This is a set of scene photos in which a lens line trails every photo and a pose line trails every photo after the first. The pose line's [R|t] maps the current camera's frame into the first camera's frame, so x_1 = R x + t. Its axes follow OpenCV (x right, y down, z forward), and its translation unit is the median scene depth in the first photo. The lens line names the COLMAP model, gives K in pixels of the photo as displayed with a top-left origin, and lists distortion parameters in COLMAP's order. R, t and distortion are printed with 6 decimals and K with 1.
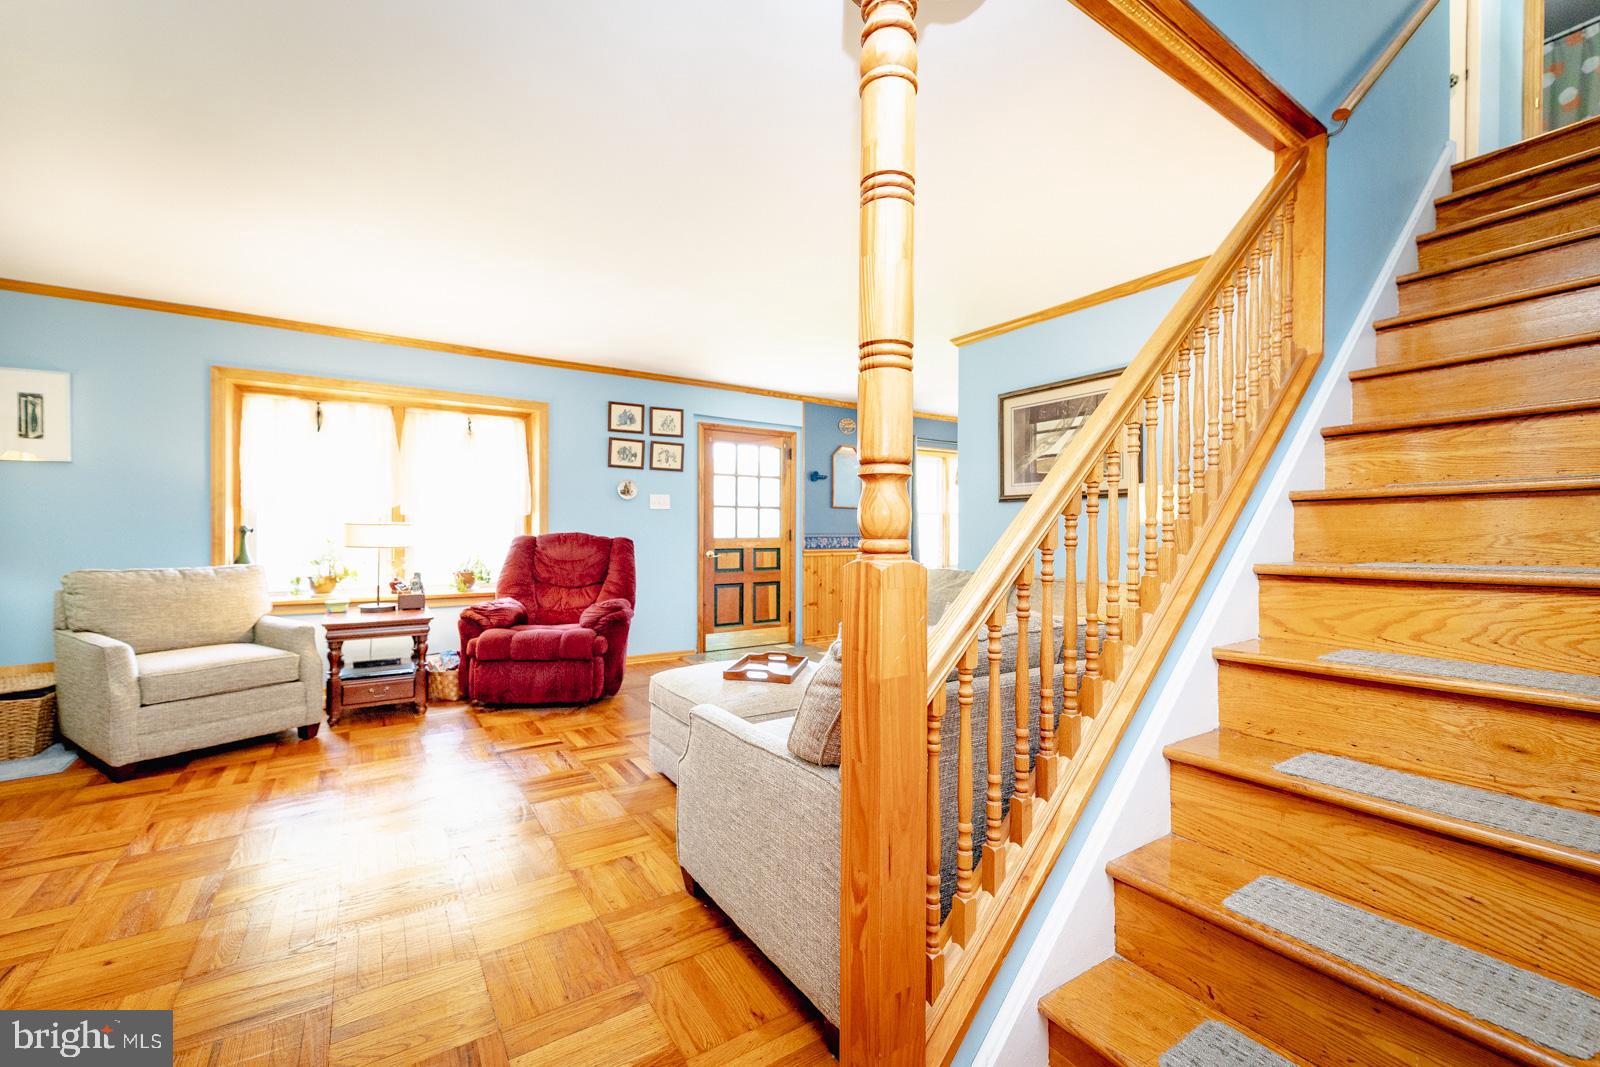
lens RADIAL K [[647.1, 0, 854.8], [0, 647.1, 530.0], [0, 0, 1]] dist [-0.002384, -0.000127]
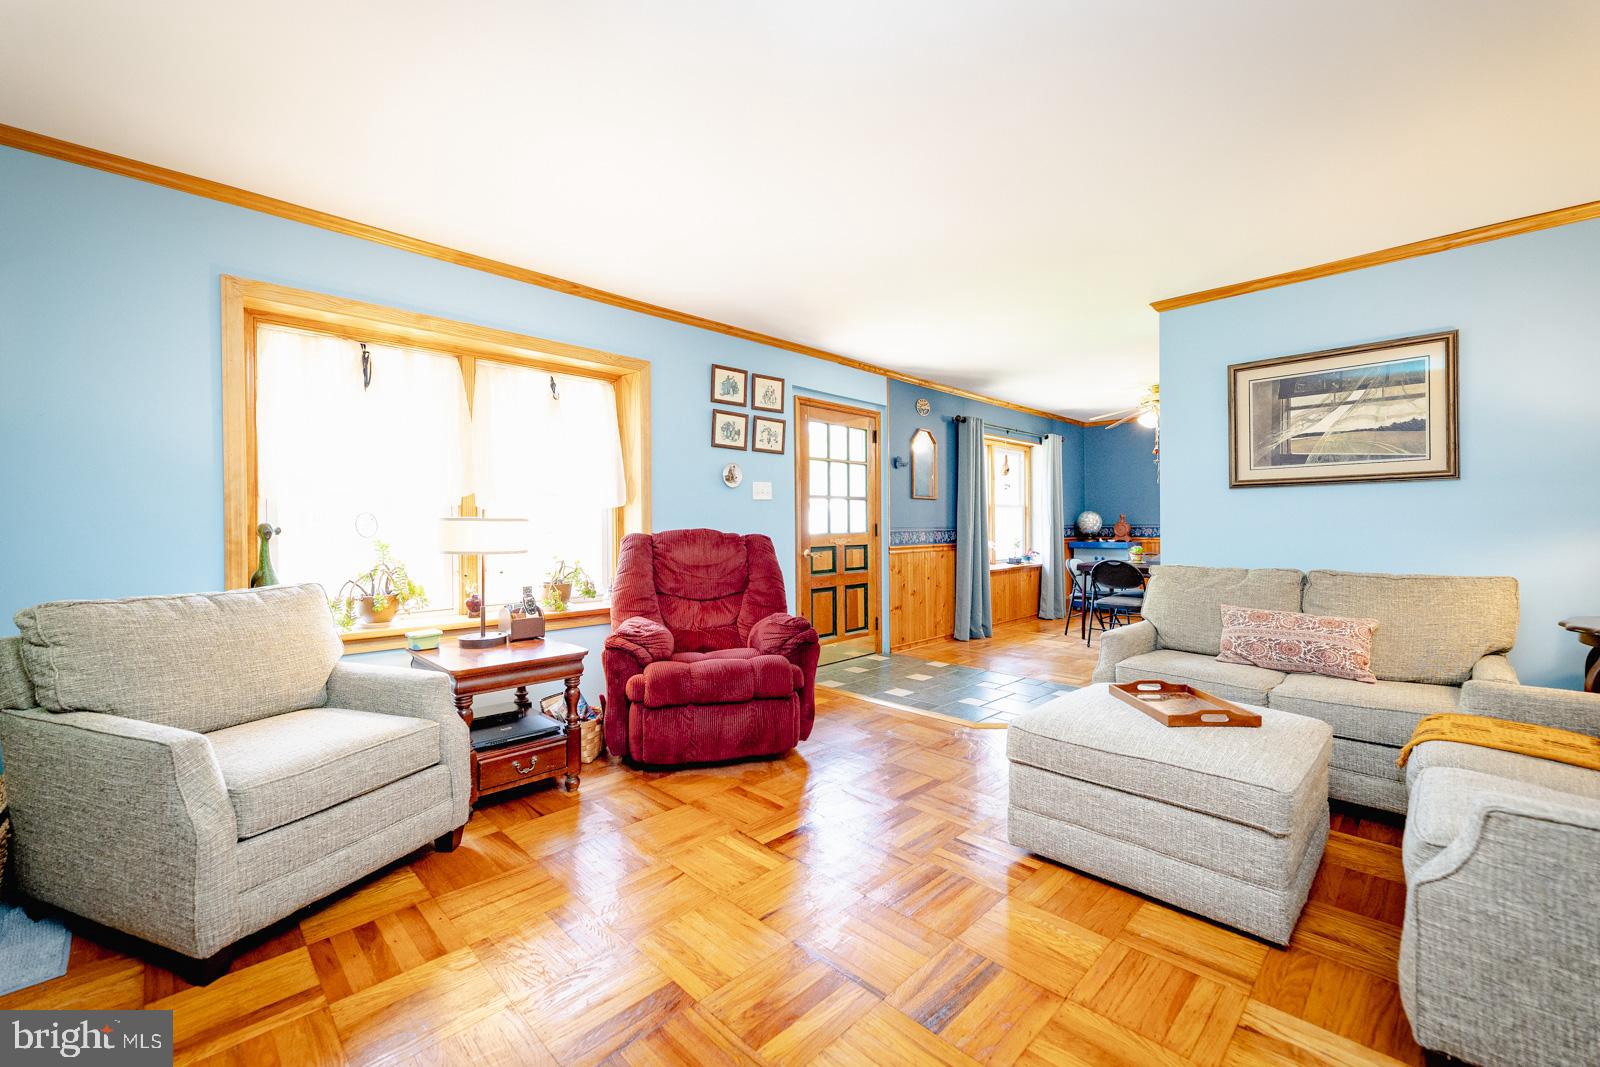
lens RADIAL K [[647.1, 0, 844.3], [0, 647.1, 526.8], [0, 0, 1]] dist [-0.002384, -0.000127]
pose [[0.983960, -0.011234, 0.178036, -0.414055], [0.010690, 0.999935, 0.004012, 0.000148], [-0.178069, -0.002044, 0.984016, 0.211898]]
